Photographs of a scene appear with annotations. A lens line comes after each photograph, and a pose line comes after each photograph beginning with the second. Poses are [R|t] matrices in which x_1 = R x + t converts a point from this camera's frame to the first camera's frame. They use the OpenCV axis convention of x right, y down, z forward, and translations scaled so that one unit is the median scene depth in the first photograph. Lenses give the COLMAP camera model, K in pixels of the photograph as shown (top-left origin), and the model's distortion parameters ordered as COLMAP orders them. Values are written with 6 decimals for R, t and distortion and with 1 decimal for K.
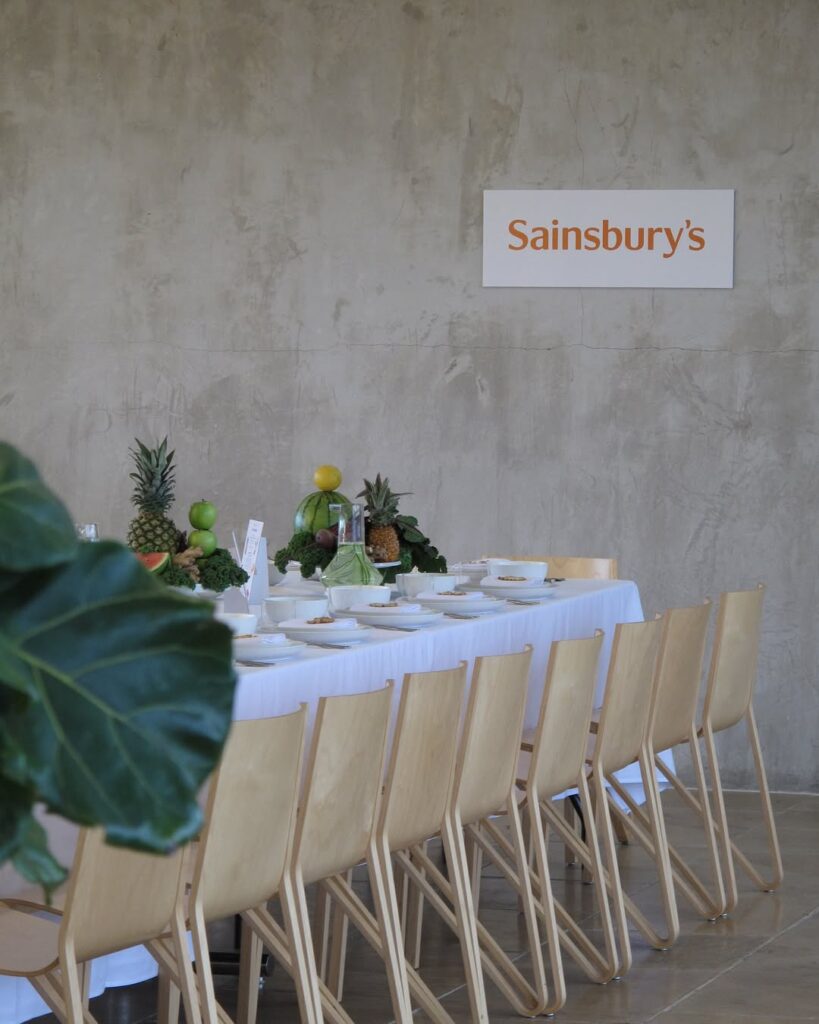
lens RADIAL K [[2491.6, 0, 409.5], [0, 2491.6, 512.0], [0, 0, 1]] dist [-0.106805, -0.495824]
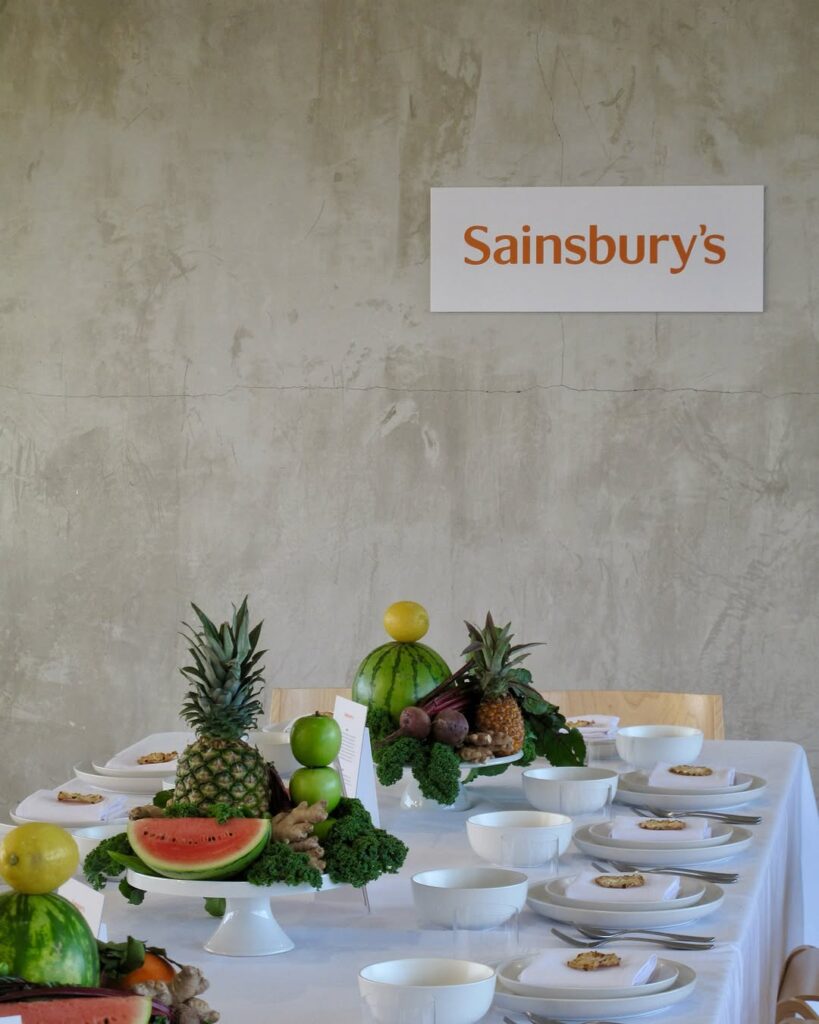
lens RADIAL K [[2491.6, 0, 409.5], [0, 2491.6, 512.0], [0, 0, 1]] dist [-0.106805, -0.495824]
pose [[0.994246, -0.015494, 0.105996, -0.061497], [0.016339, 0.999841, -0.007102, -0.022987], [-0.105869, 0.008793, 0.994341, 0.231226]]
